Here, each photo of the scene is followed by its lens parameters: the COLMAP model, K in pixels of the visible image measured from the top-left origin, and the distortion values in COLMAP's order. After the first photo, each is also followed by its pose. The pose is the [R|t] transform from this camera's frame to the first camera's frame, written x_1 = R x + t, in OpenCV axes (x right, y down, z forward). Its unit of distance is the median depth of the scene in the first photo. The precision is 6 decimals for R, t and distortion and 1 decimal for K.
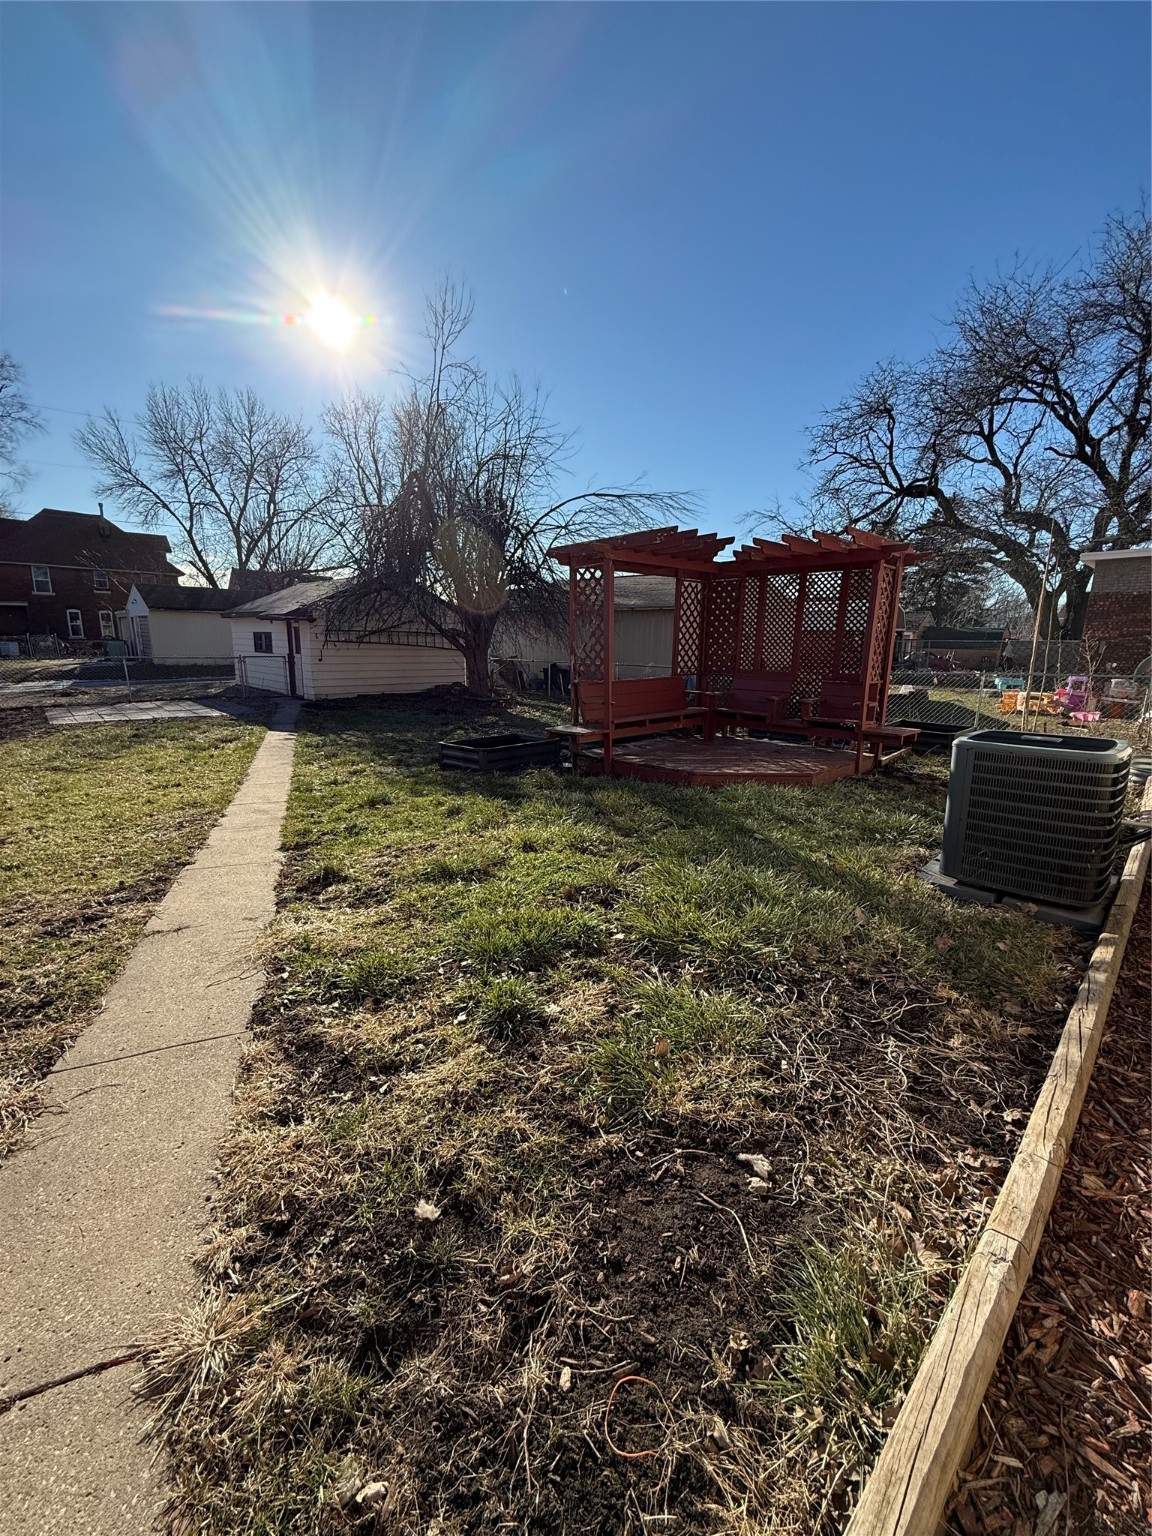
lens RADIAL K [[615.7, 0, 573.0], [0, 615.7, 768.0], [0, 0, 1]] dist [0.001101, 0.000202]
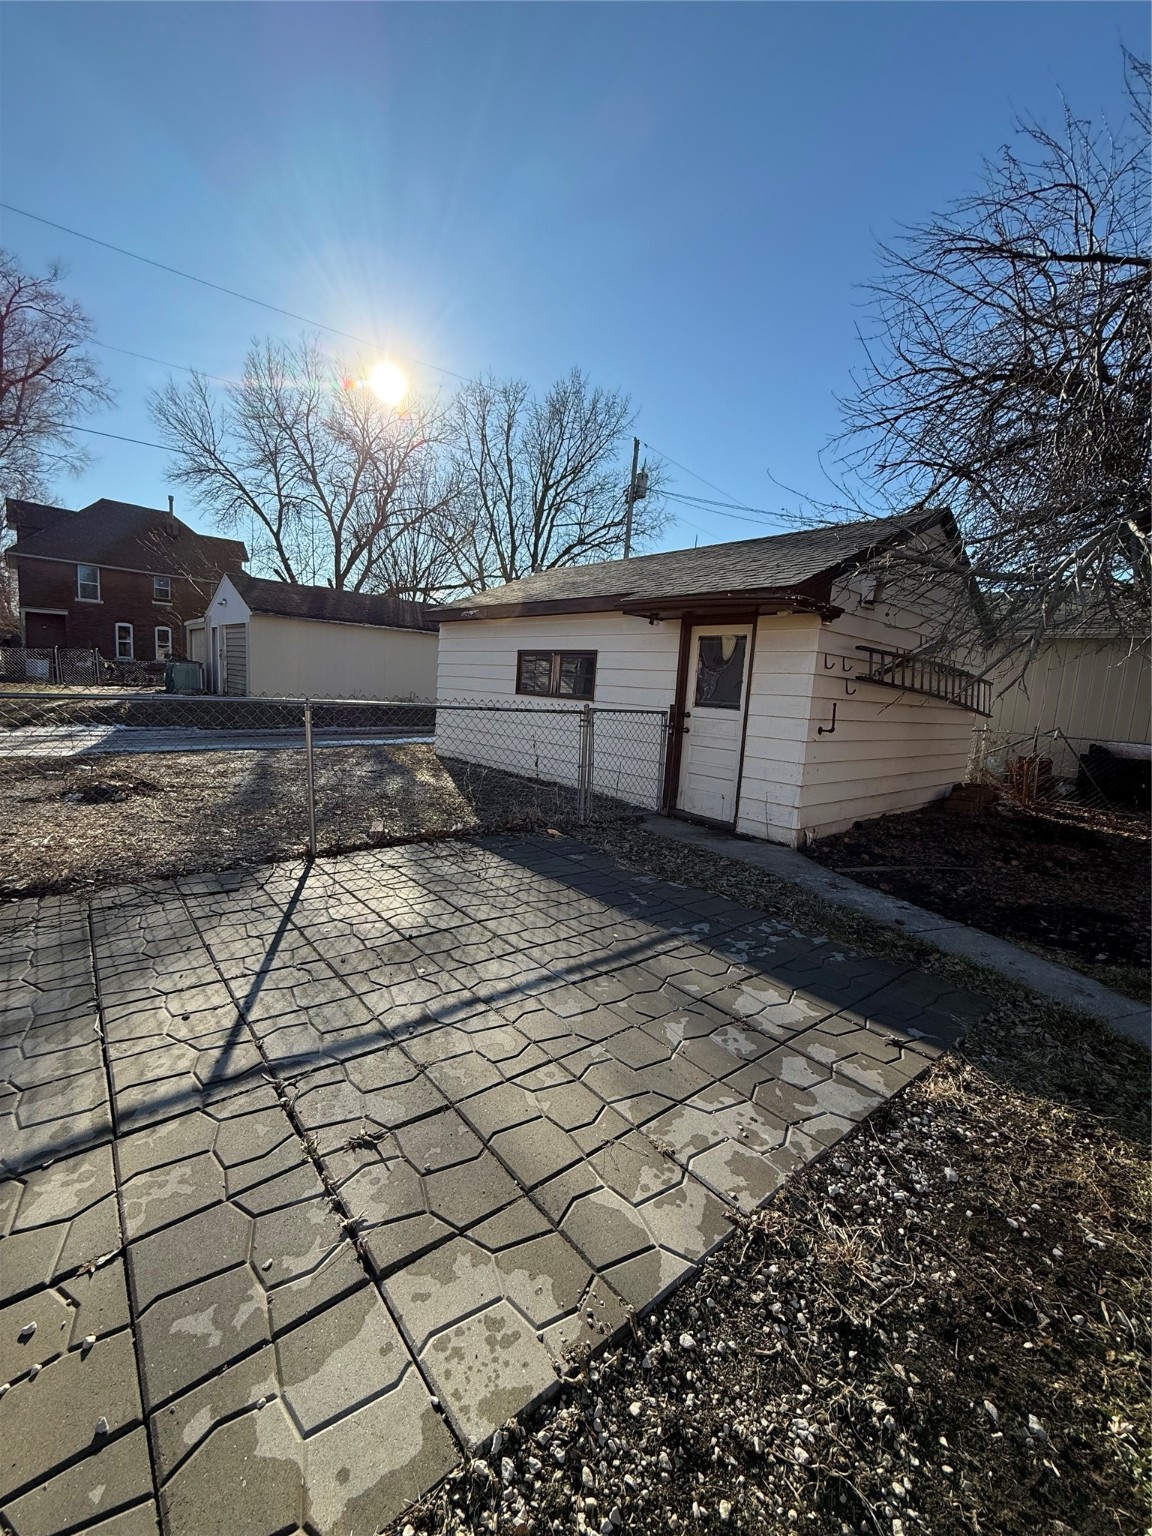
lens RADIAL K [[615.7, 0, 577.5], [0, 615.7, 772.2], [0, 0, 1]] dist [0.001101, 0.000202]
pose [[0.998200, 0.051760, -0.030297, -0.200003], [-0.053712, 0.996263, -0.067645, -0.045607], [0.026683, 0.069150, 0.997249, 0.244146]]
